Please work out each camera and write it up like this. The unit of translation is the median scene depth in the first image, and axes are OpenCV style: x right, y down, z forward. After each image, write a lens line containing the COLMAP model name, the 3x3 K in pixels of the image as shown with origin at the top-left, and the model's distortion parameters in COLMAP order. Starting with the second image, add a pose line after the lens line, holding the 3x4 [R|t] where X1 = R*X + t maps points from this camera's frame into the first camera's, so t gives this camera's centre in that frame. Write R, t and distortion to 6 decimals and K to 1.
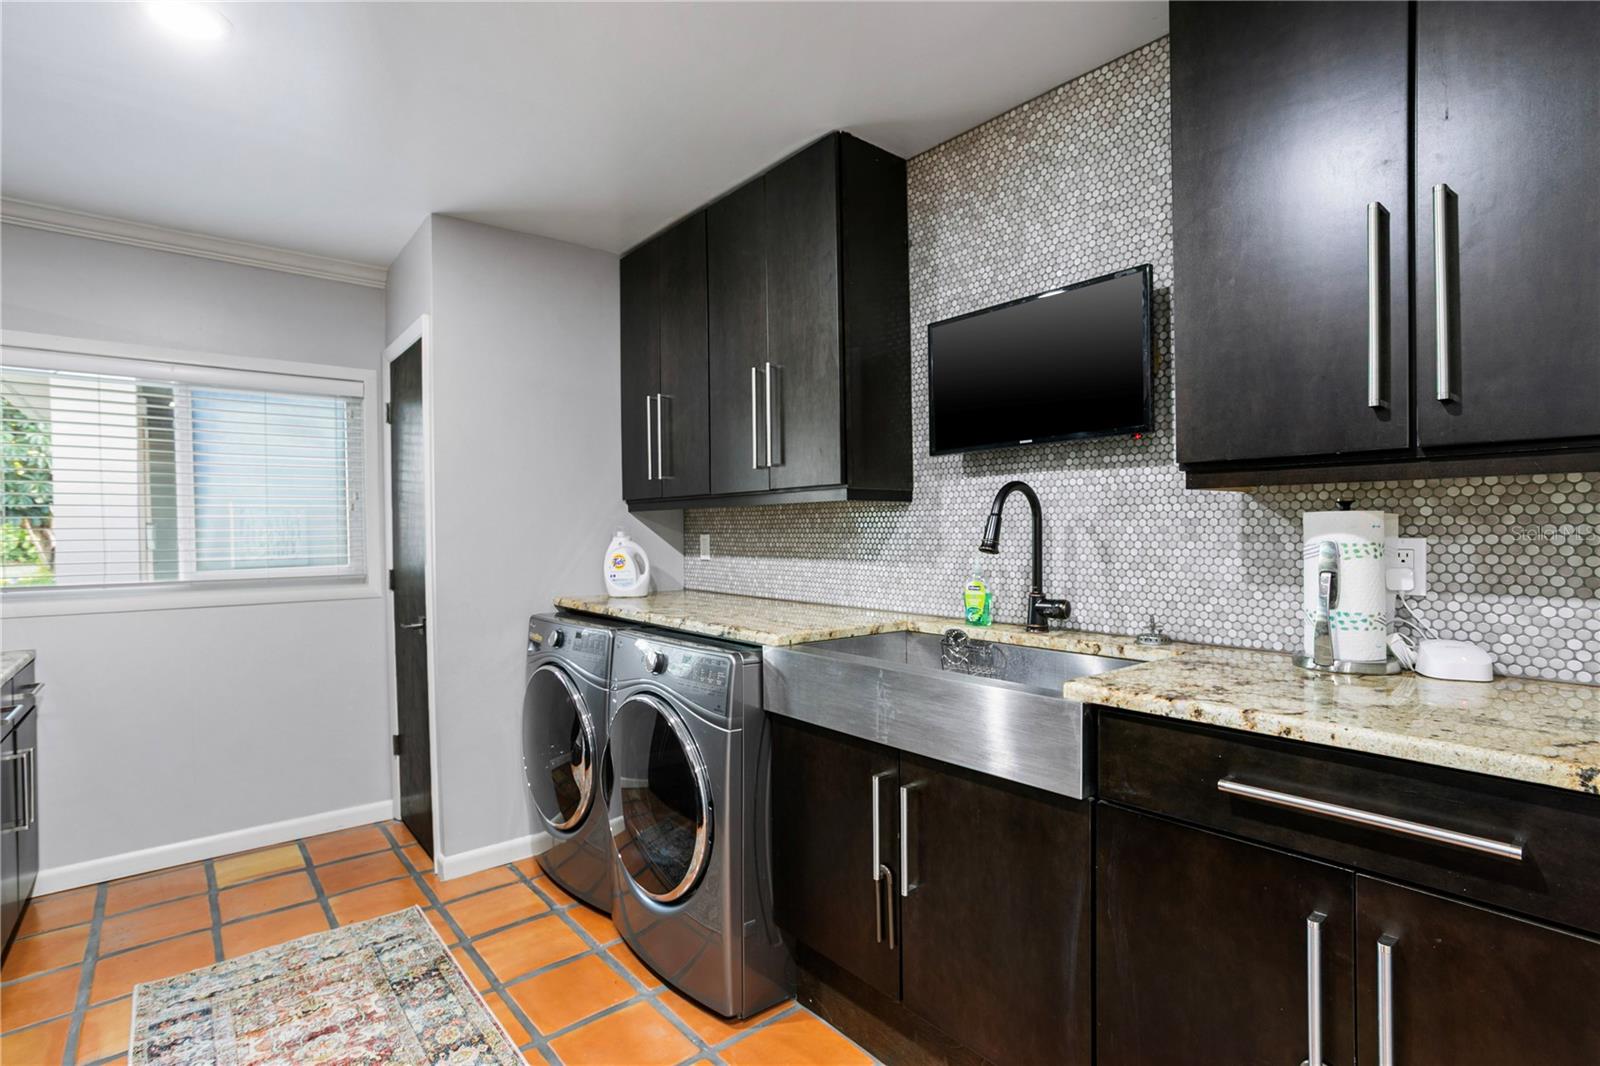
lens RADIAL K [[799.8, 0, 795.3], [0, 799.8, 533.2], [0, 0, 1]] dist [-0.006497, 0.000050]
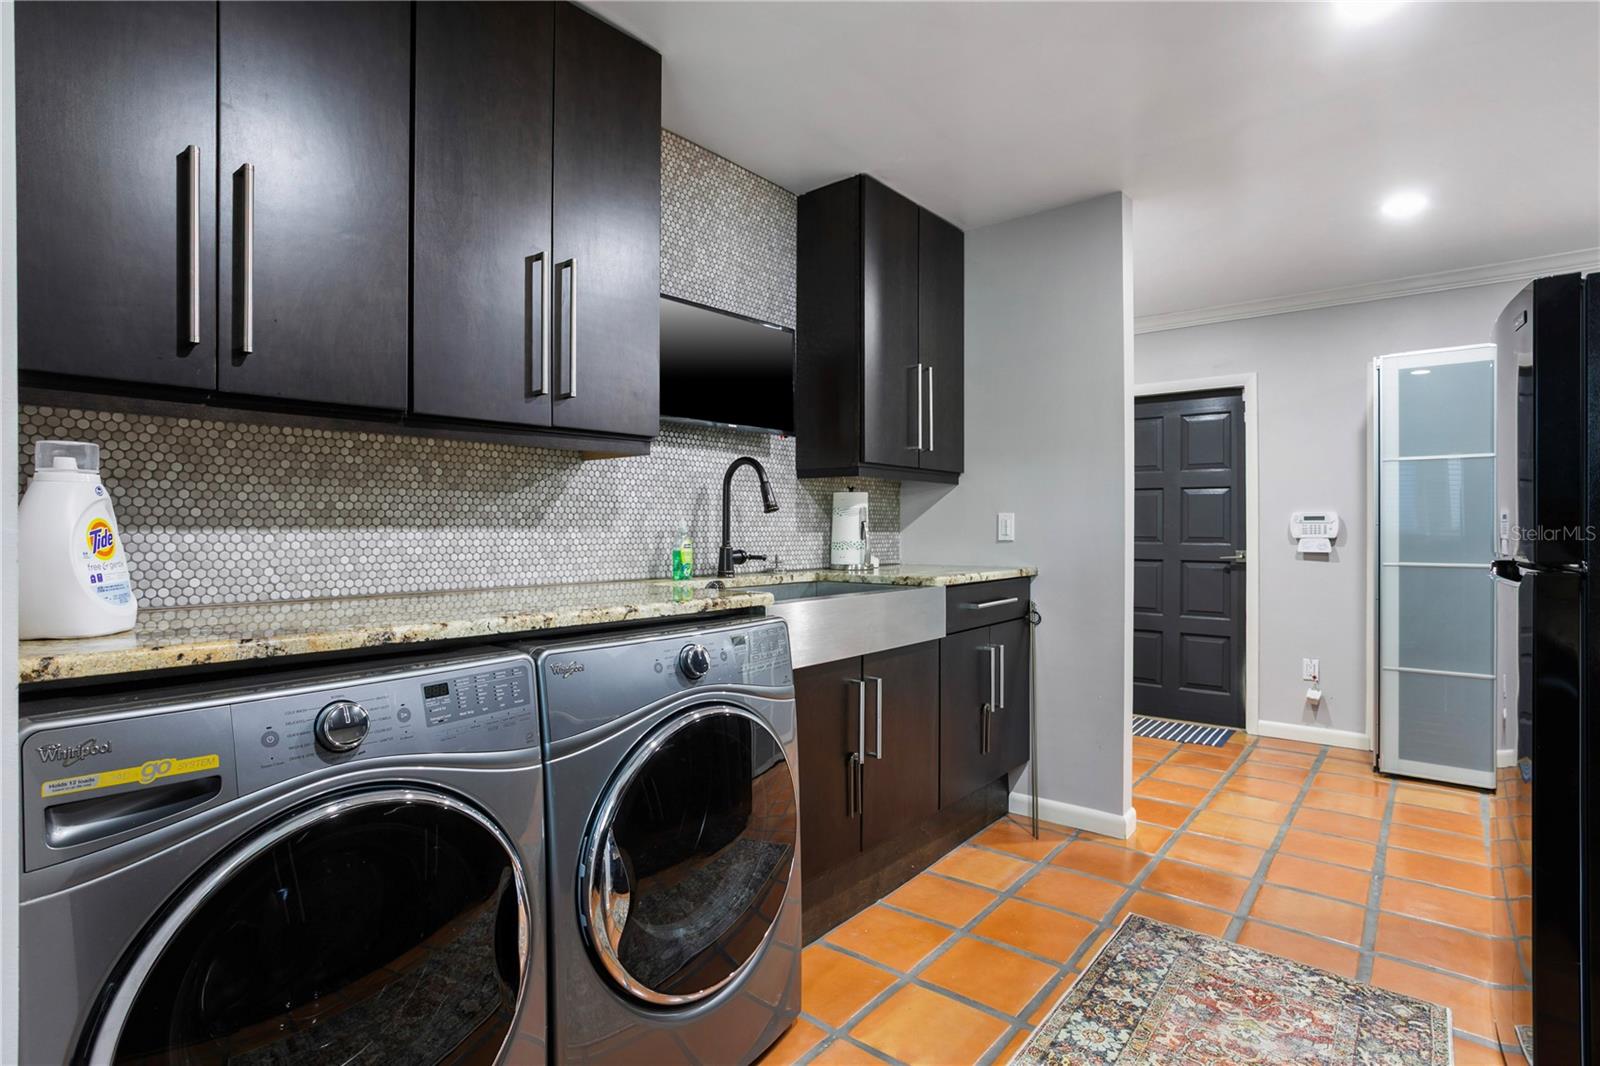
lens RADIAL K [[788.1, 0, 805.9], [0, 788.1, 522.1], [0, 0, 1]] dist [-0.013651, 0.008925]
pose [[-0.203937, 0.011820, 0.978913, -0.811612], [0.007984, 0.999914, -0.010411, 0.043914], [-0.978951, 0.005693, -0.204014, 0.967182]]
